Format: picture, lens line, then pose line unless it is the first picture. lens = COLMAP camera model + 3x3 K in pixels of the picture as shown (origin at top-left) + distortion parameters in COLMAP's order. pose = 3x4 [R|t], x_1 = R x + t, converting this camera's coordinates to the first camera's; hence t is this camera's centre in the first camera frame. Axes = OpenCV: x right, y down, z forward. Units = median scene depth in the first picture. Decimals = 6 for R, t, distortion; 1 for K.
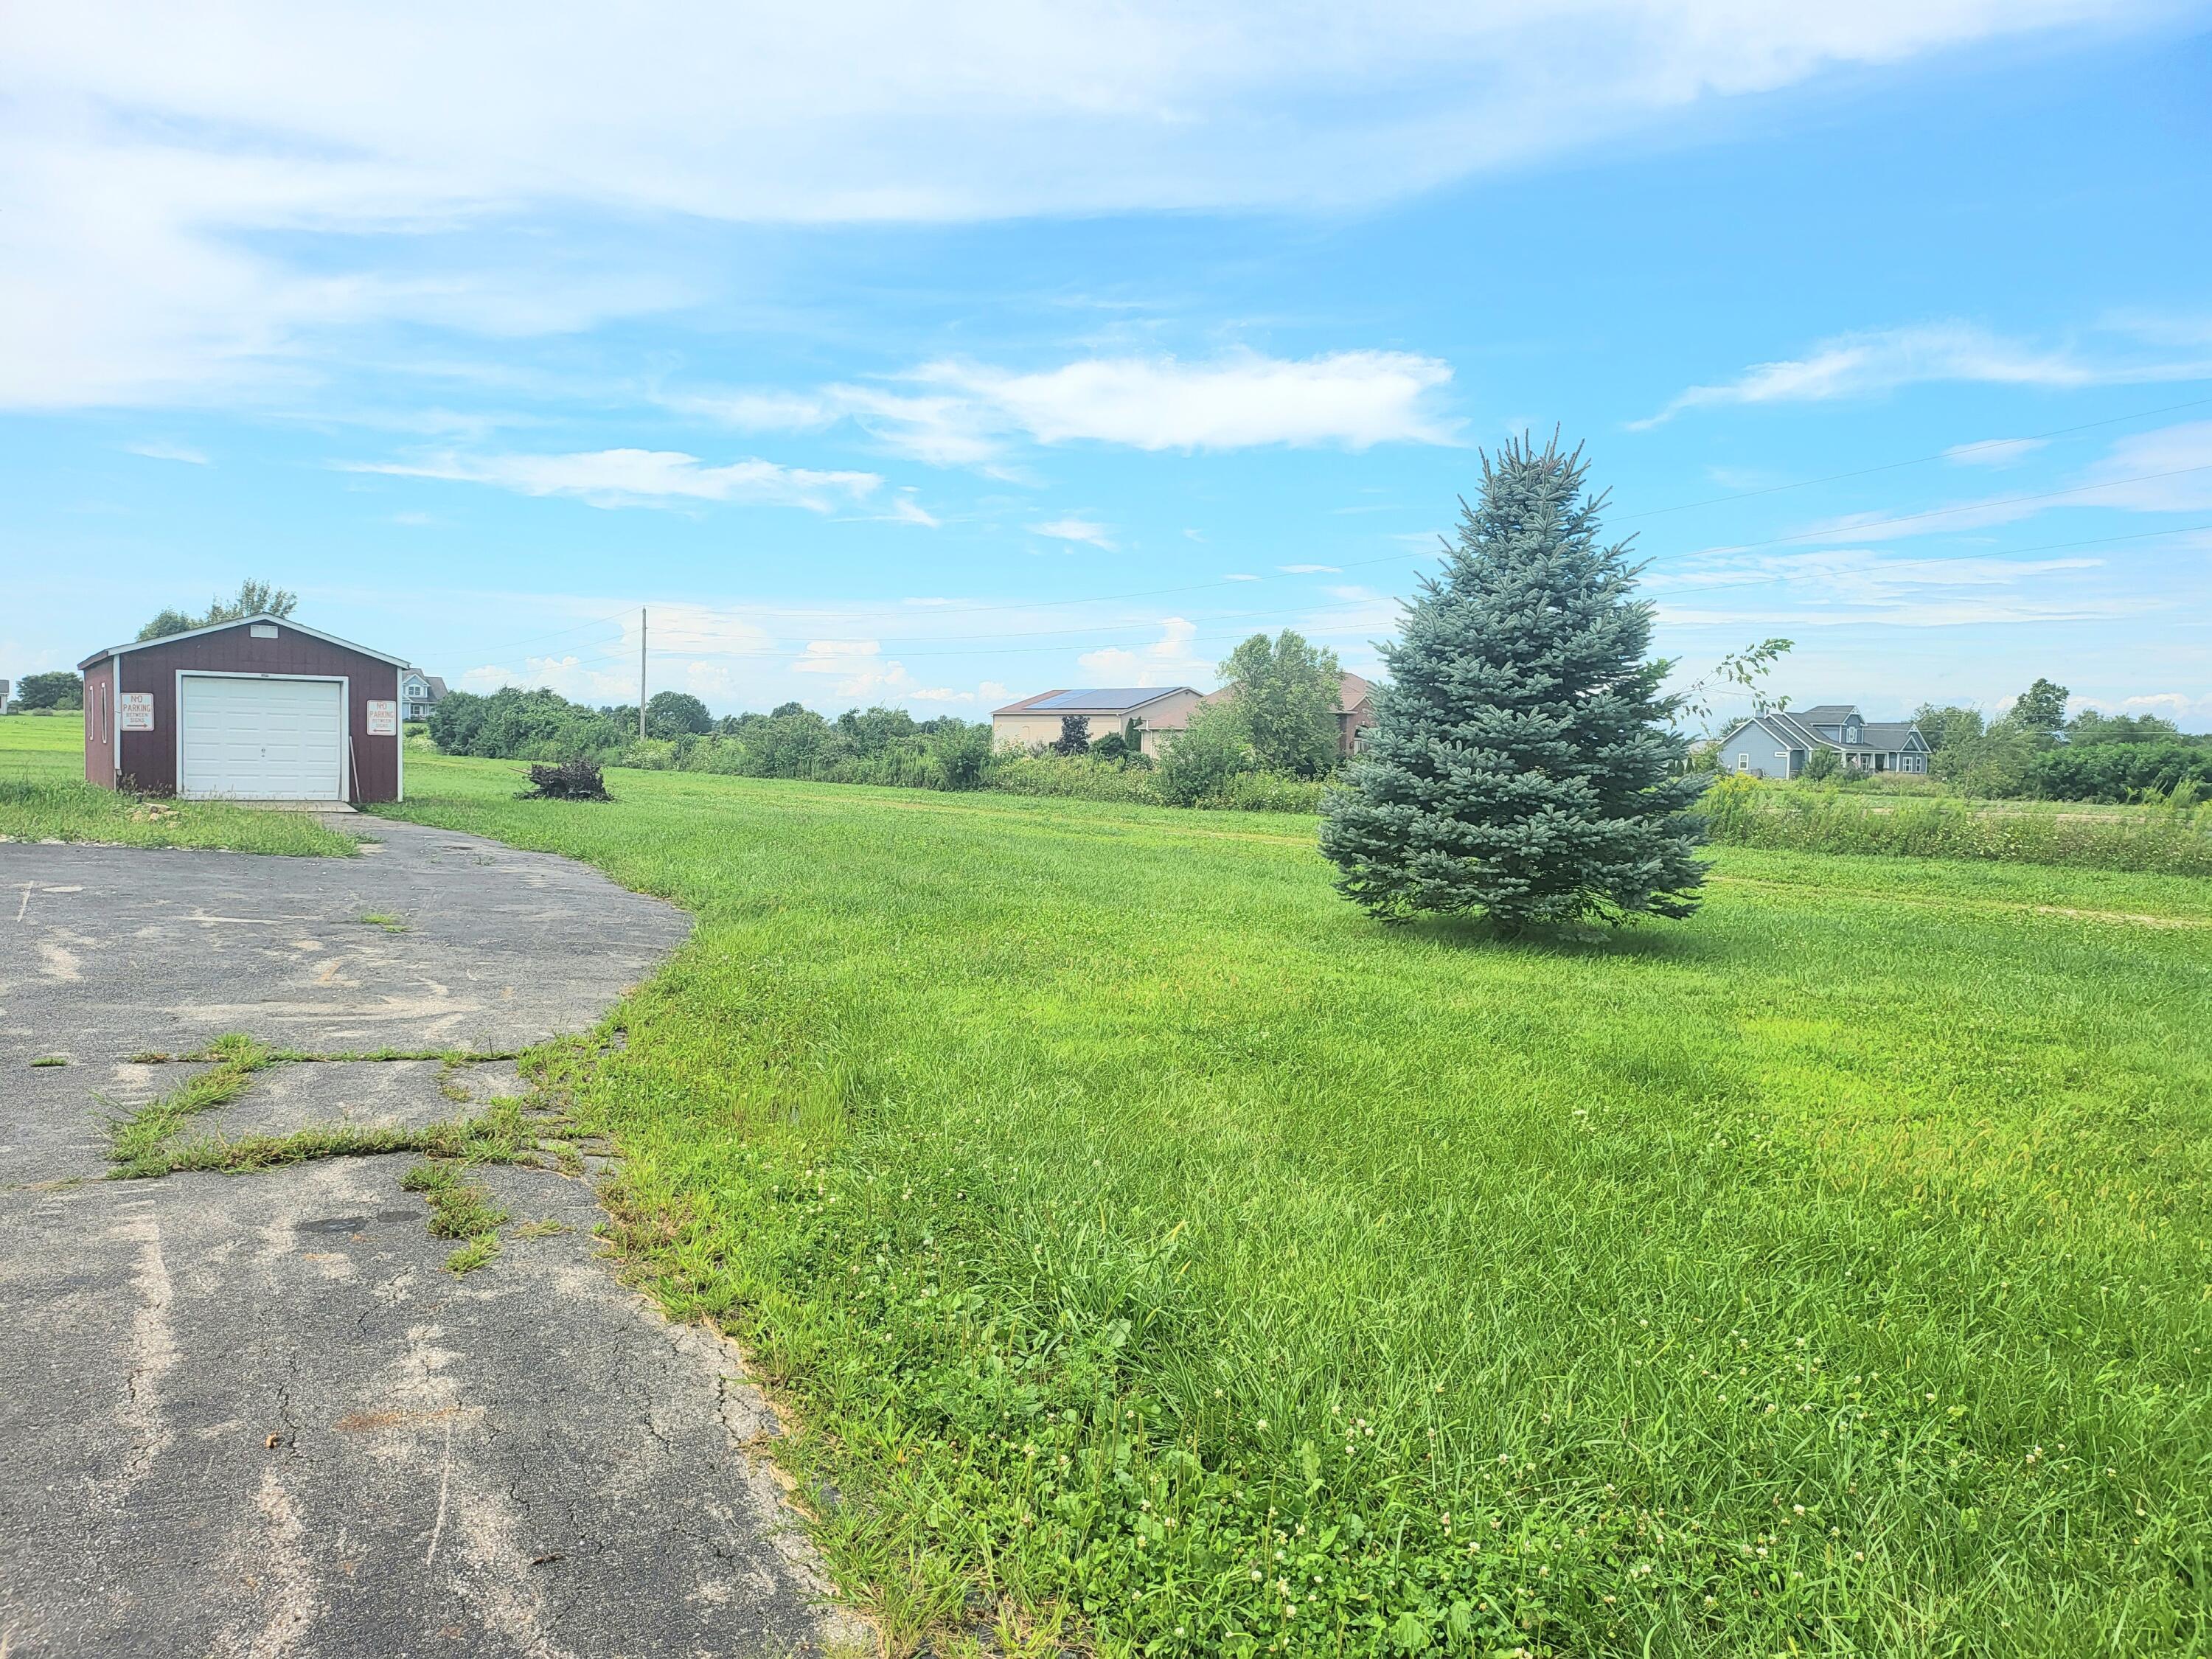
lens RADIAL K [[1566.0, 0, 1115.4], [0, 1566.0, 812.3], [0, 0, 1]] dist [0.051956, -0.043239]
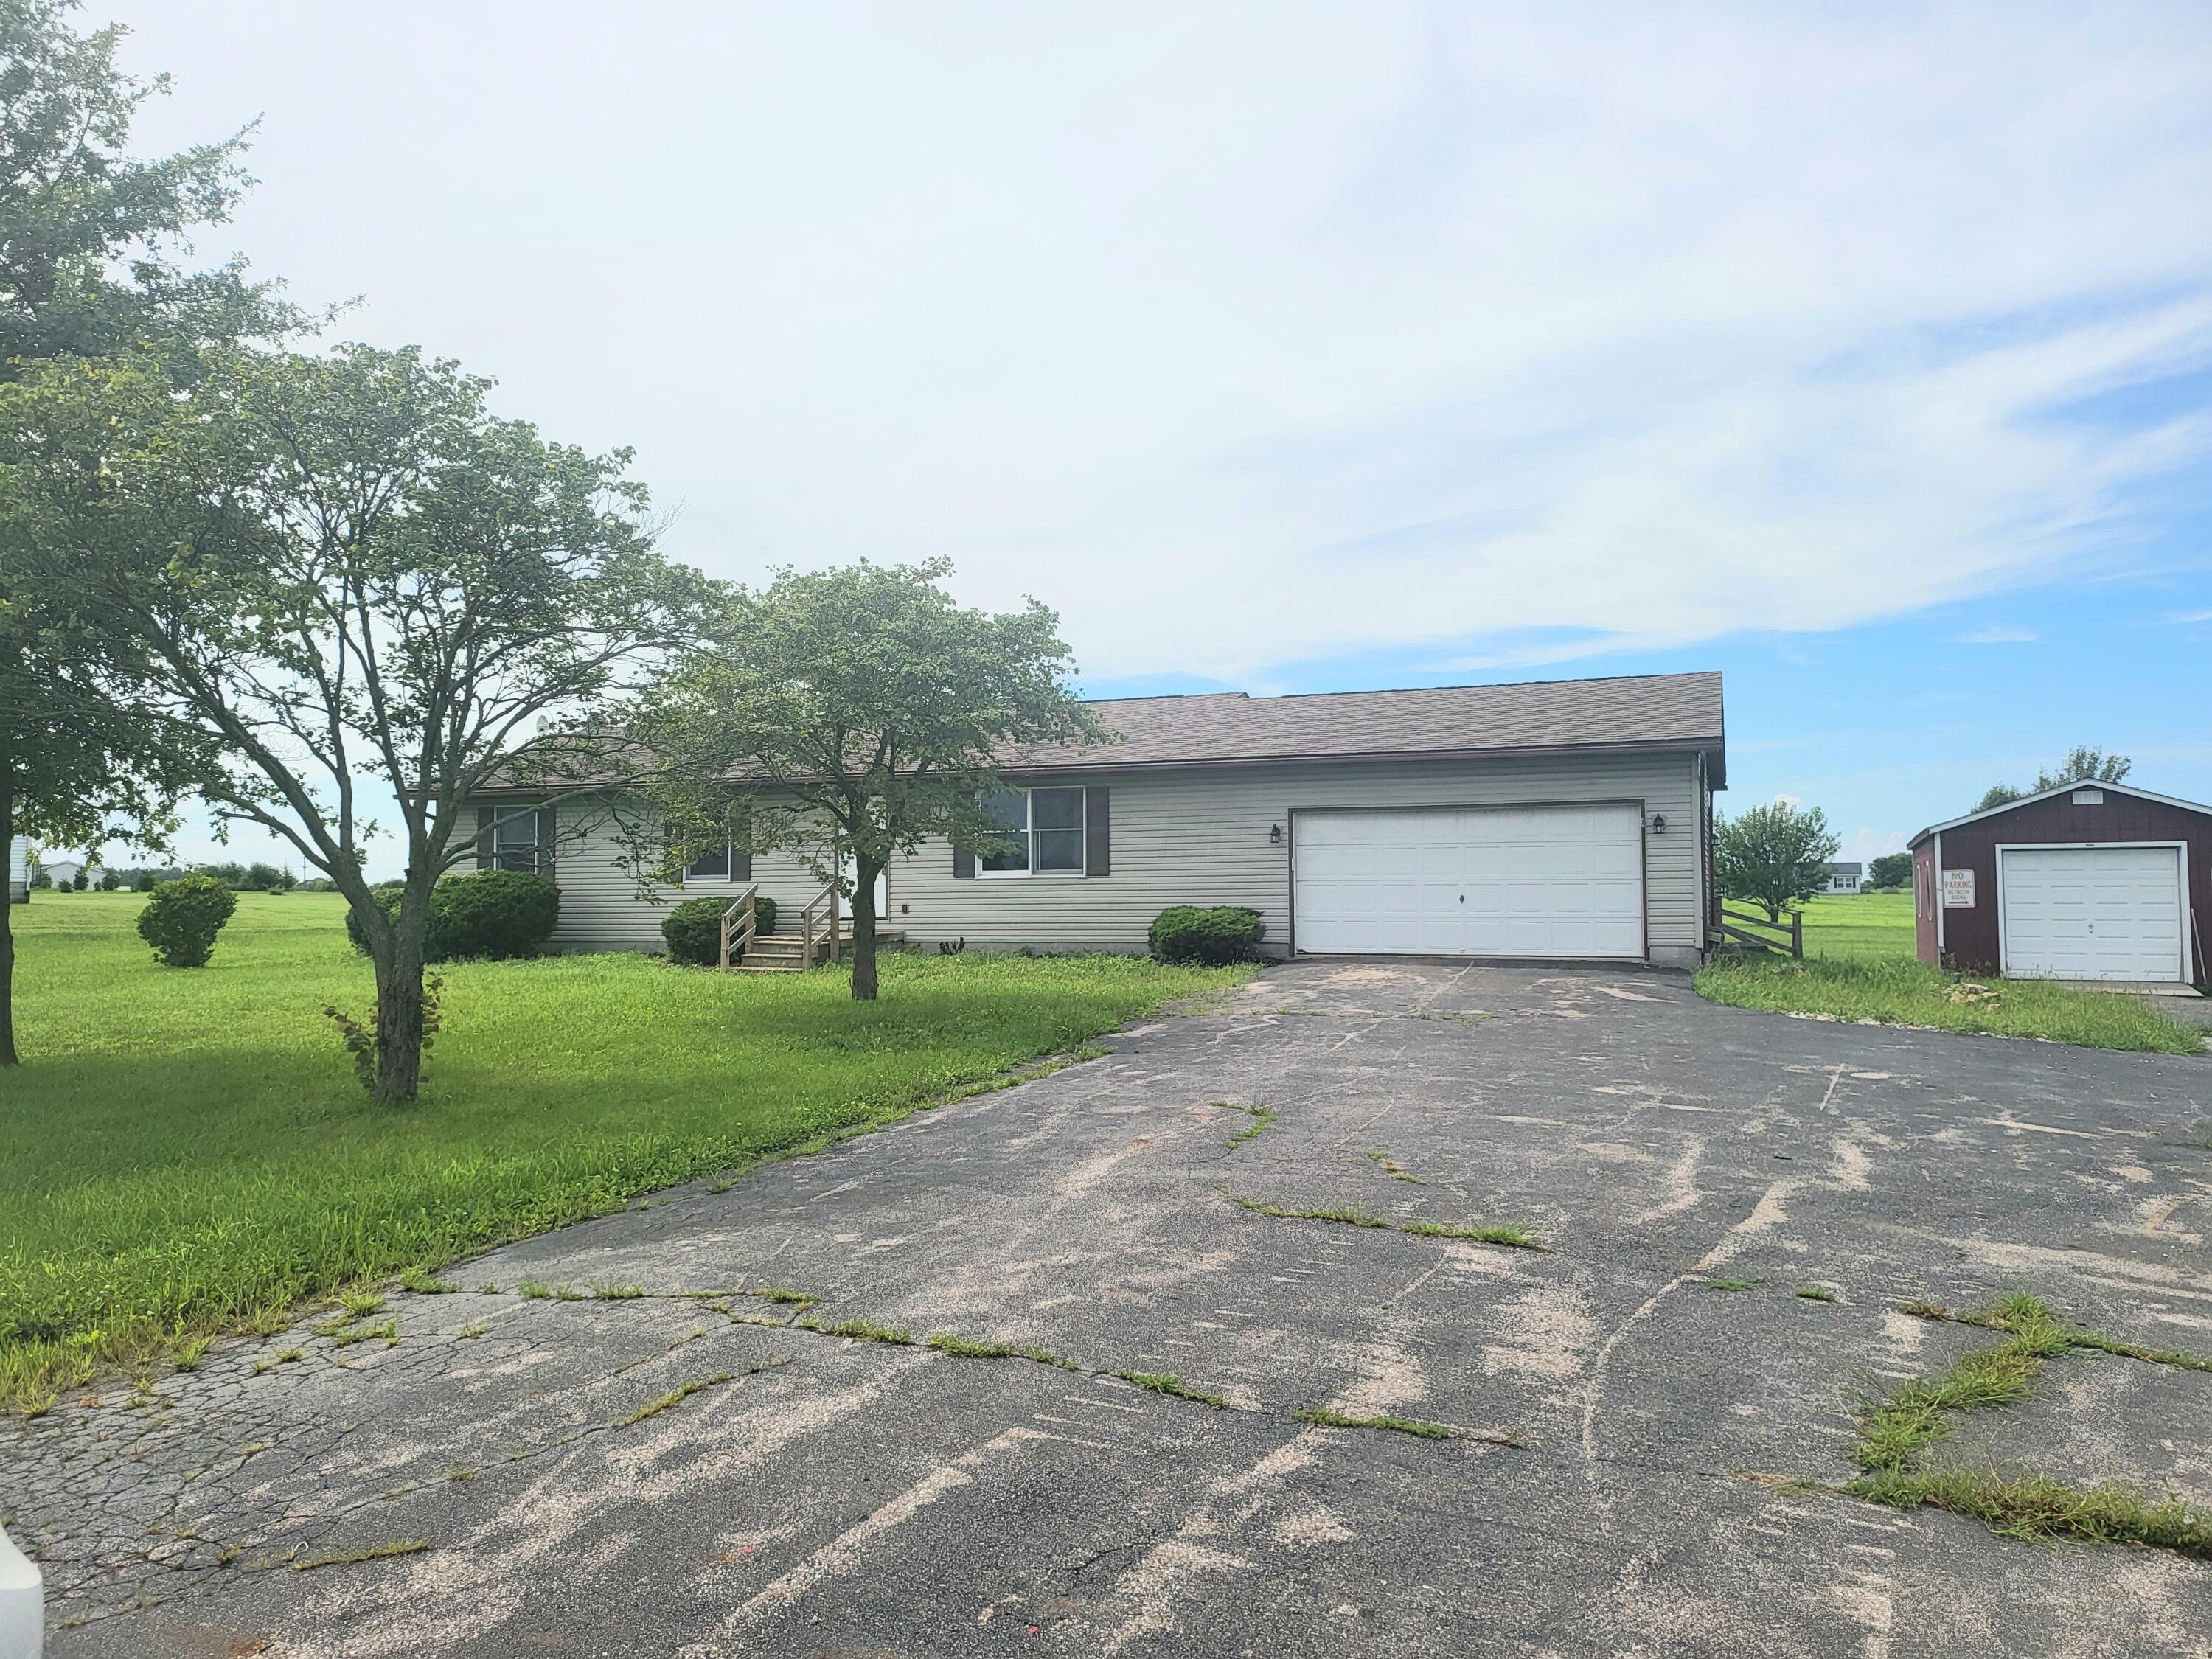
lens RADIAL K [[1566.0, 0, 1115.4], [0, 1566.0, 812.3], [0, 0, 1]] dist [0.051956, -0.043239]
pose [[0.498690, -0.074502, -0.863573, -0.050382], [-0.020087, 0.995038, -0.097443, -0.009596], [0.866548, 0.065940, 0.494719, 0.125714]]
